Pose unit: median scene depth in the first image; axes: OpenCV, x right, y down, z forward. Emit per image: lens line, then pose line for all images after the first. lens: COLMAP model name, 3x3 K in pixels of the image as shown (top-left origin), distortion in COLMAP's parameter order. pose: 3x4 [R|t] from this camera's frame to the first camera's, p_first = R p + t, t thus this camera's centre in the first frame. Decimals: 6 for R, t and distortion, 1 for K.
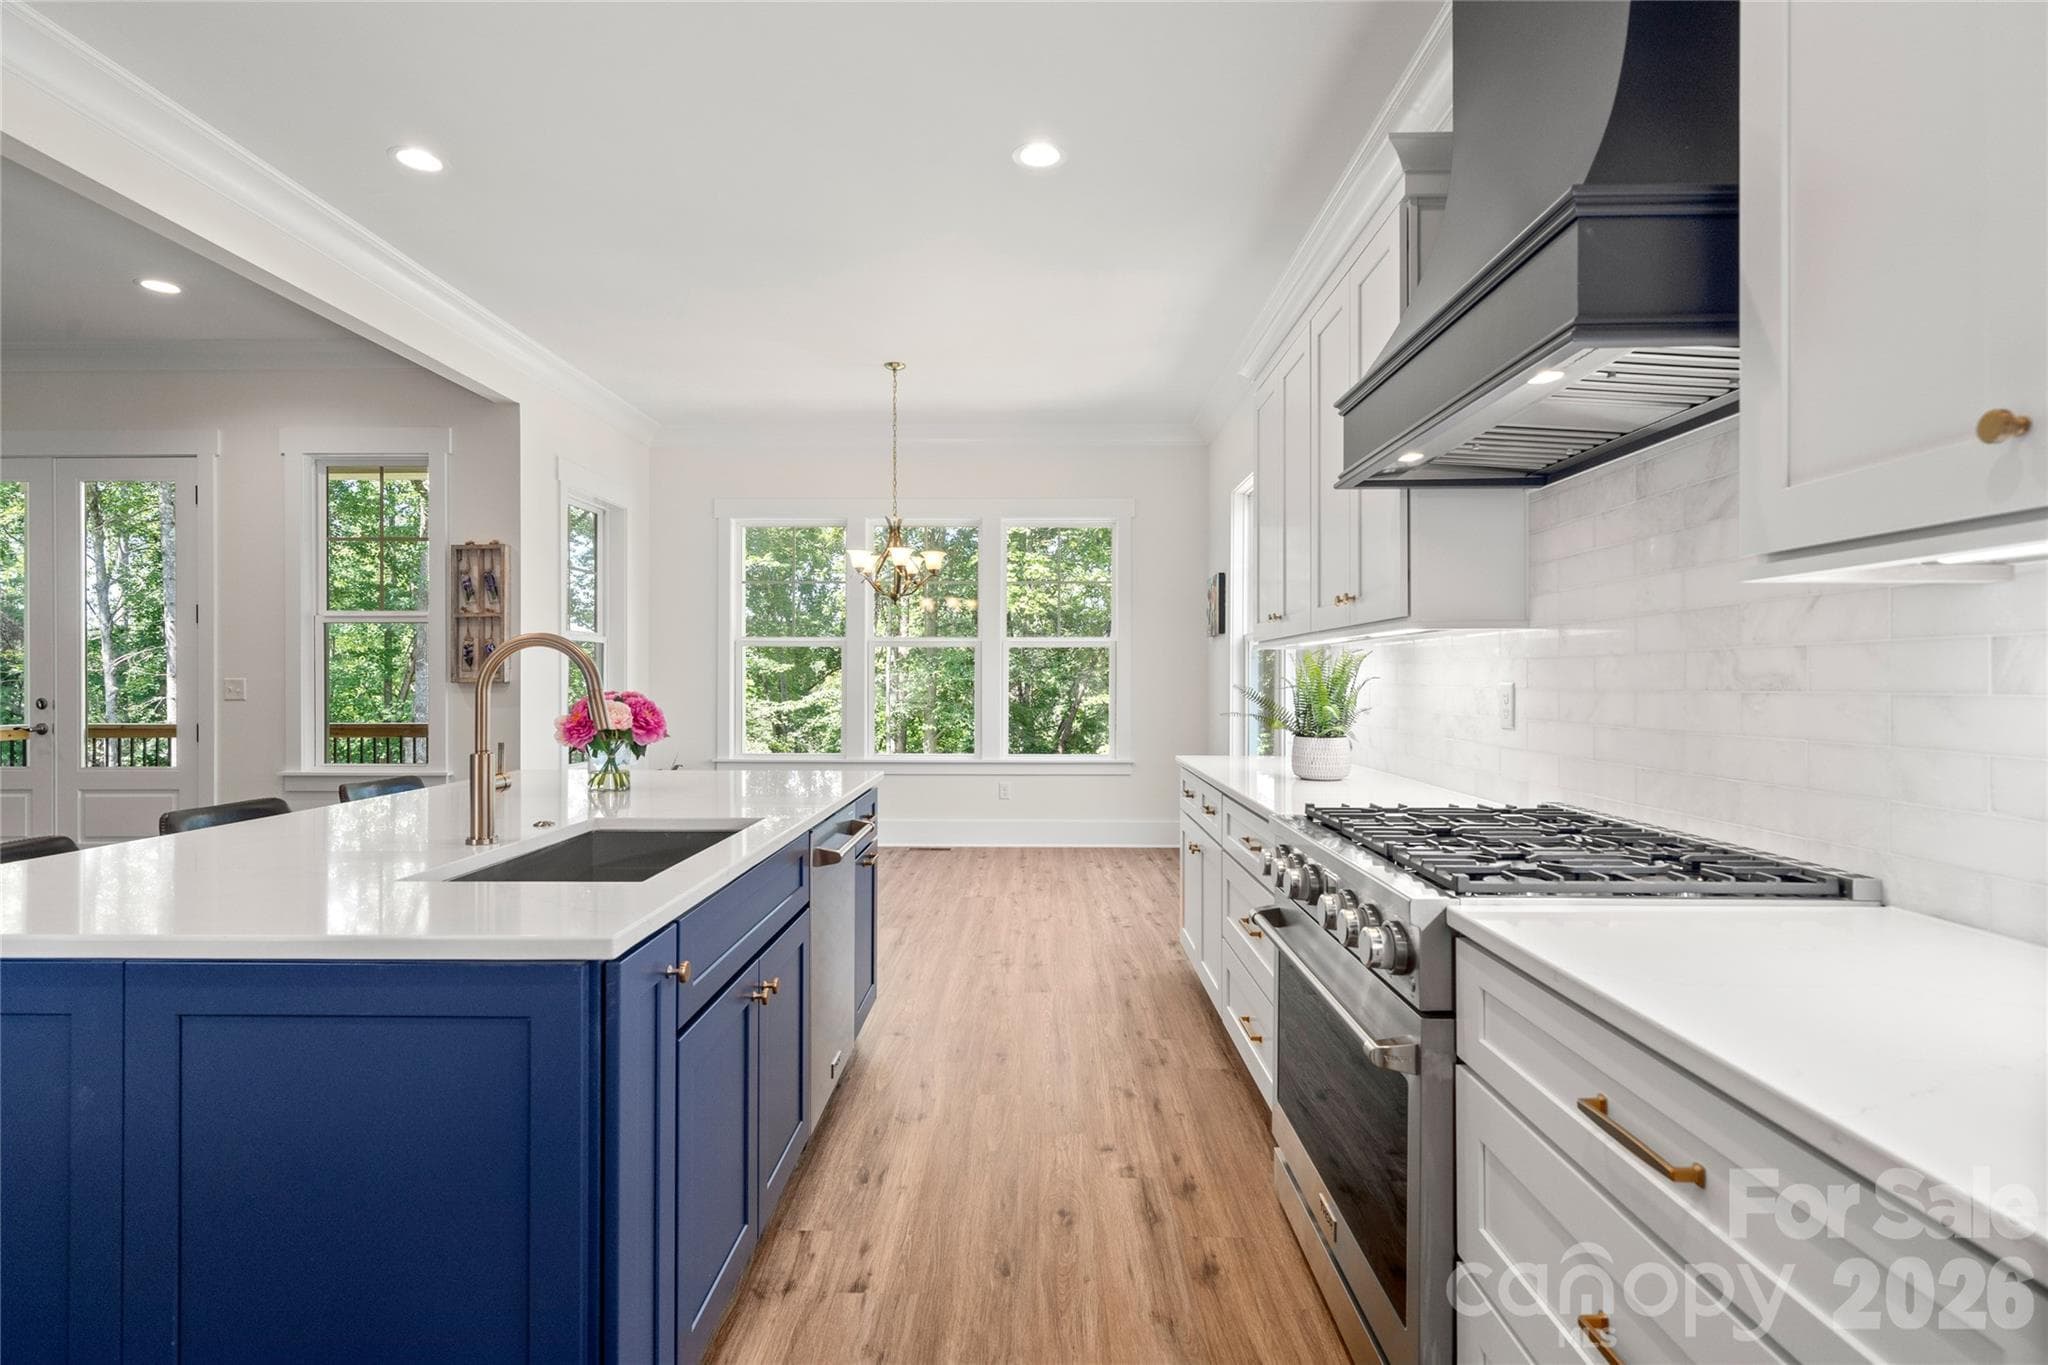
lens RADIAL K [[1008.2, 0, 1018.1], [0, 1008.2, 677.2], [0, 0, 1]] dist [0.001574, 0.000020]
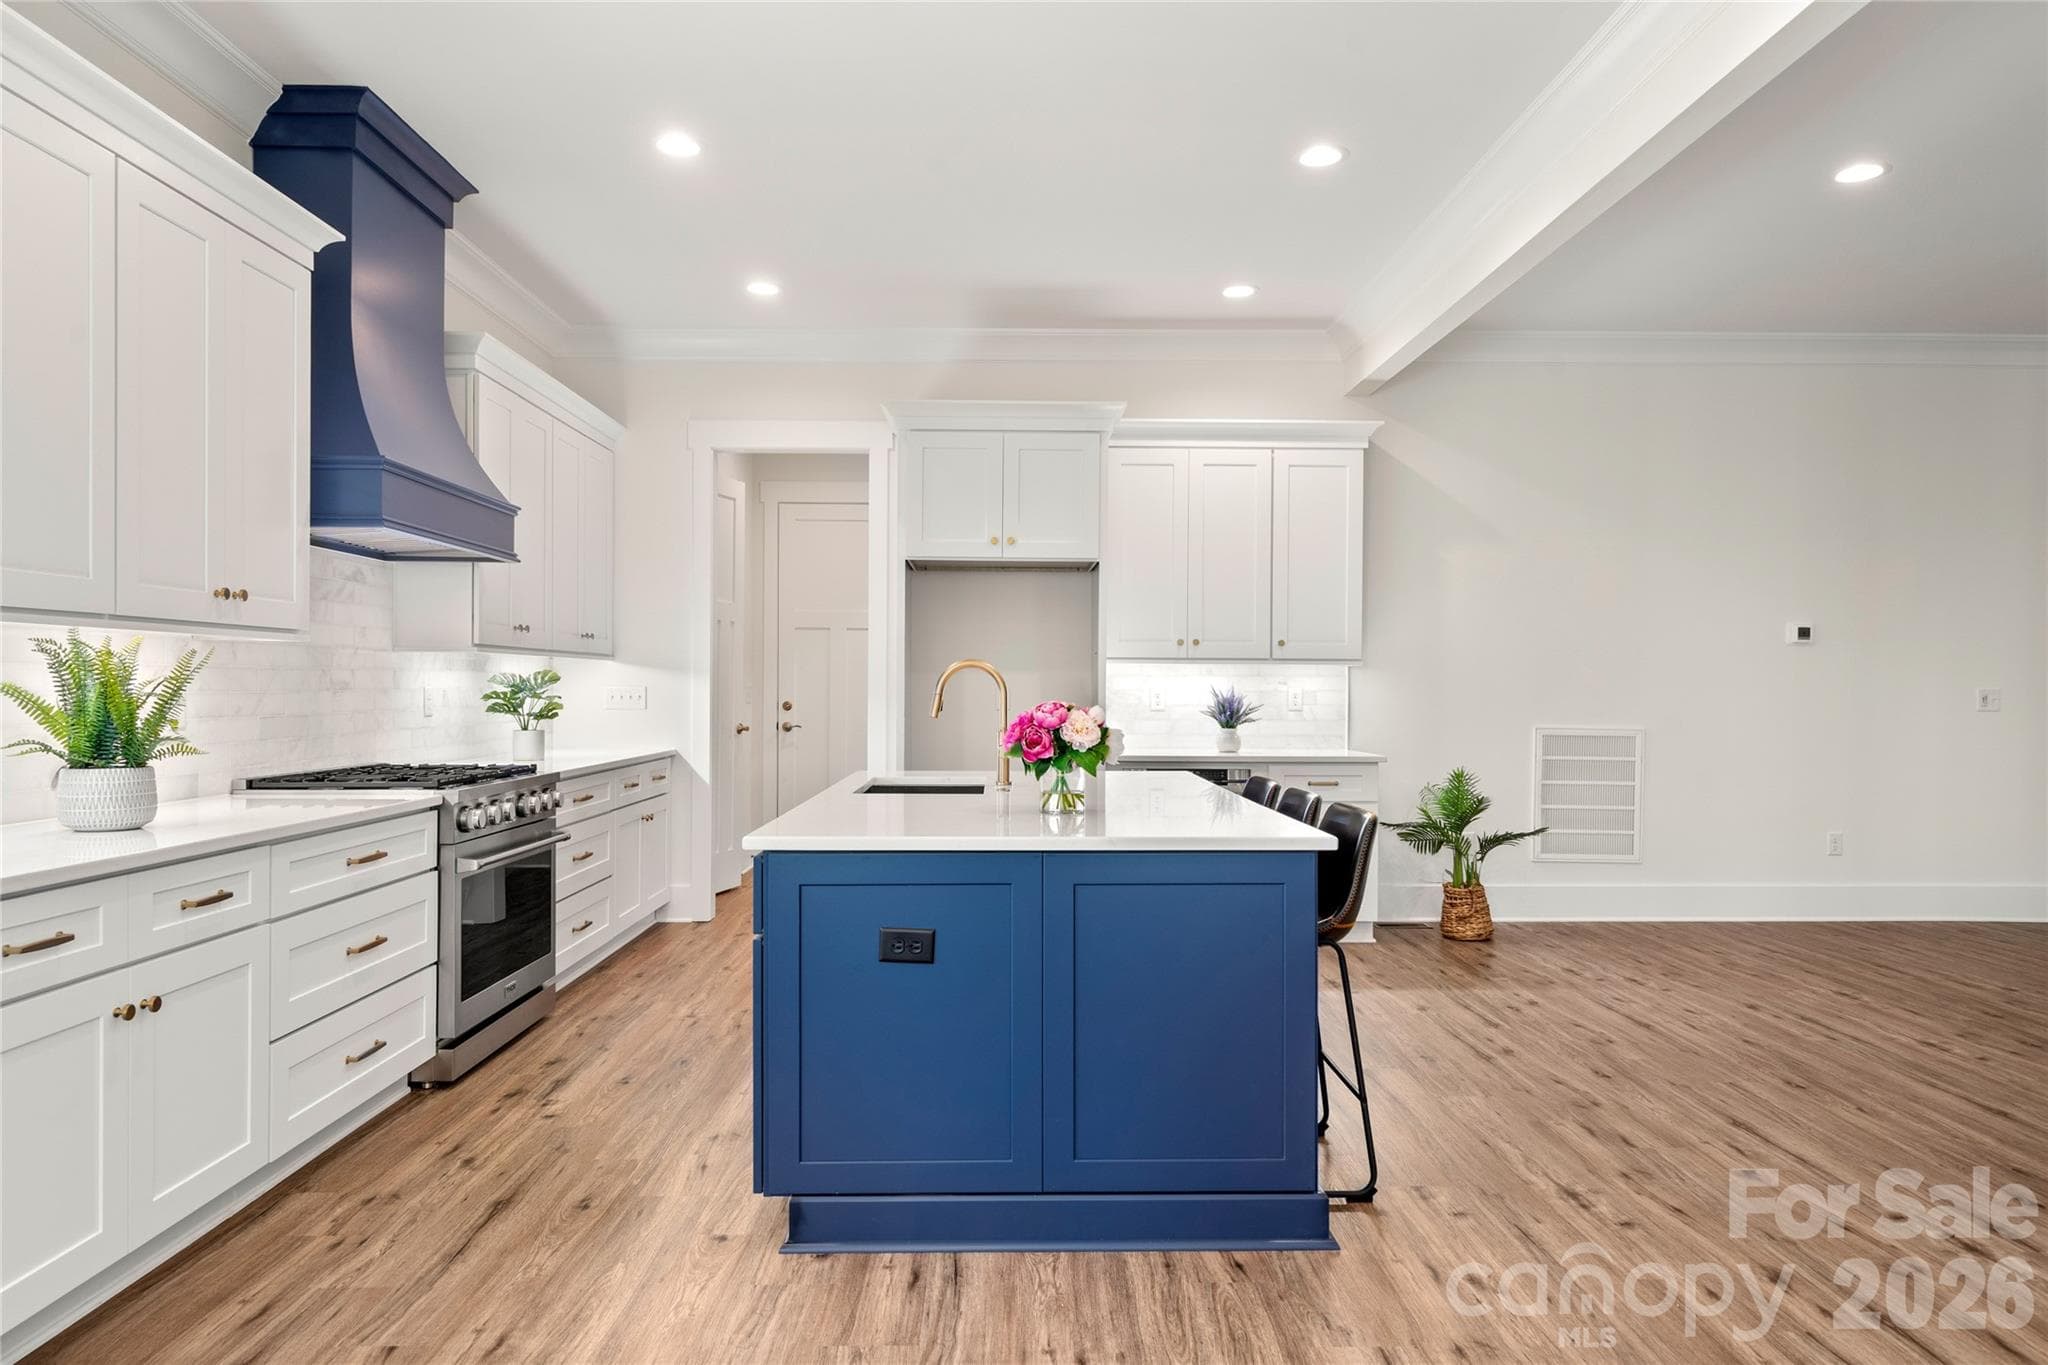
lens RADIAL K [[1313.4, 0, 1020.3], [0, 1313.4, 690.3], [0, 0, 1]] dist [0.001576, 0.004829]
pose [[-0.999468, -0.004691, -0.032286, -0.302641], [-0.004765, 0.999986, 0.002227, 0.001181], [0.032275, 0.002380, -0.999476, 1.979904]]
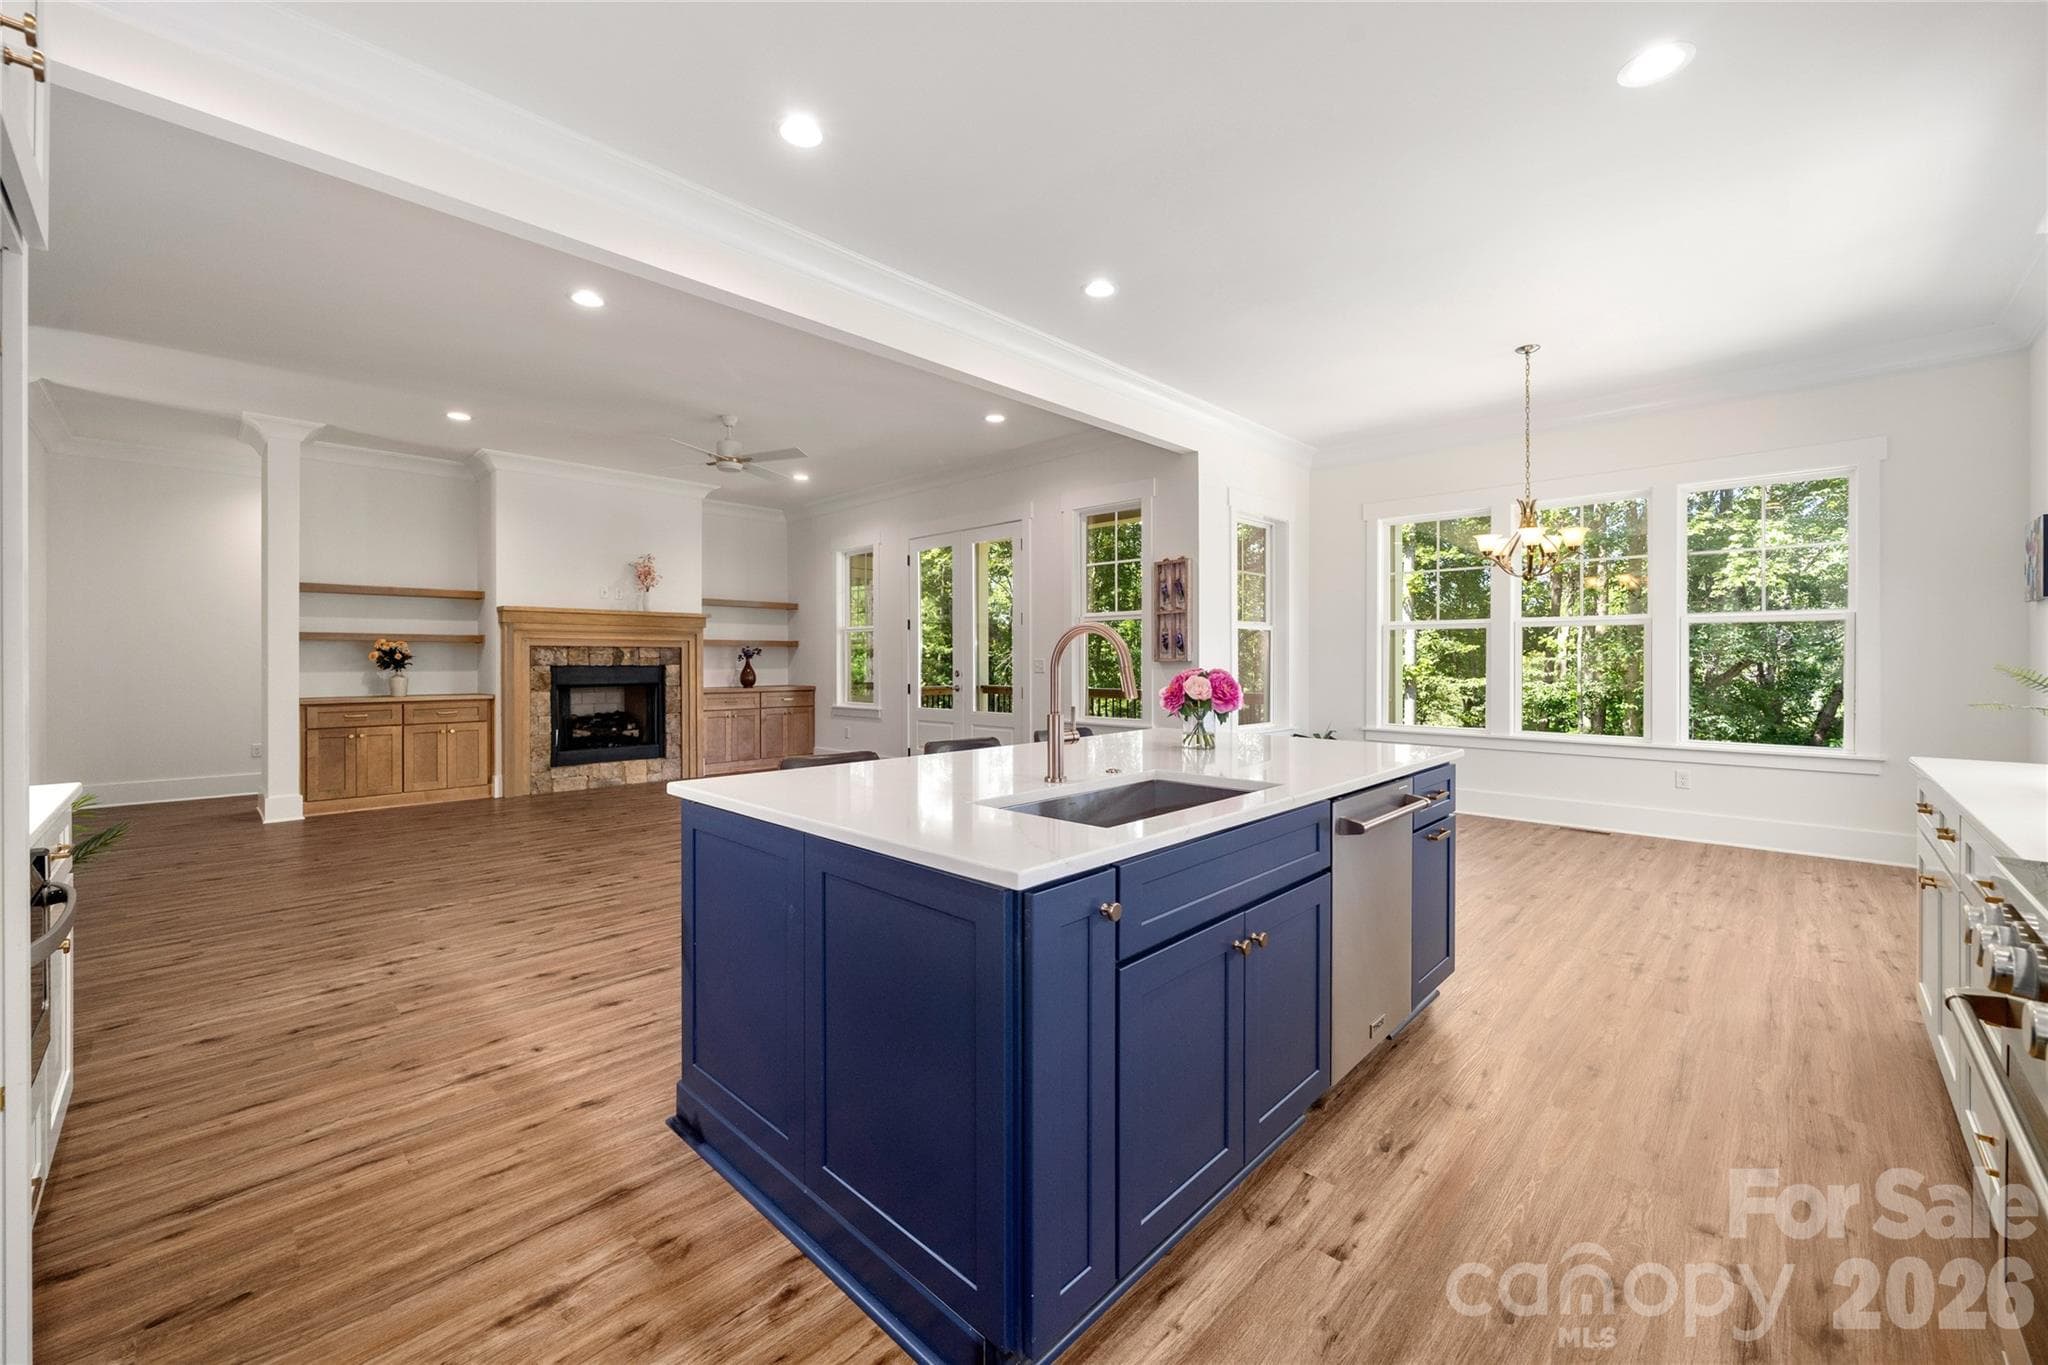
lens RADIAL K [[804.2, 0, 1028.8], [0, 804.2, 659.6], [0, 0, 1]] dist [-0.002255, 0.000497]
pose [[0.734897, -0.000710, -0.678179, 0.102308], [0.002297, 0.999996, 0.001441, 0.001152], [0.678175, -0.002617, 0.734896, 0.120574]]
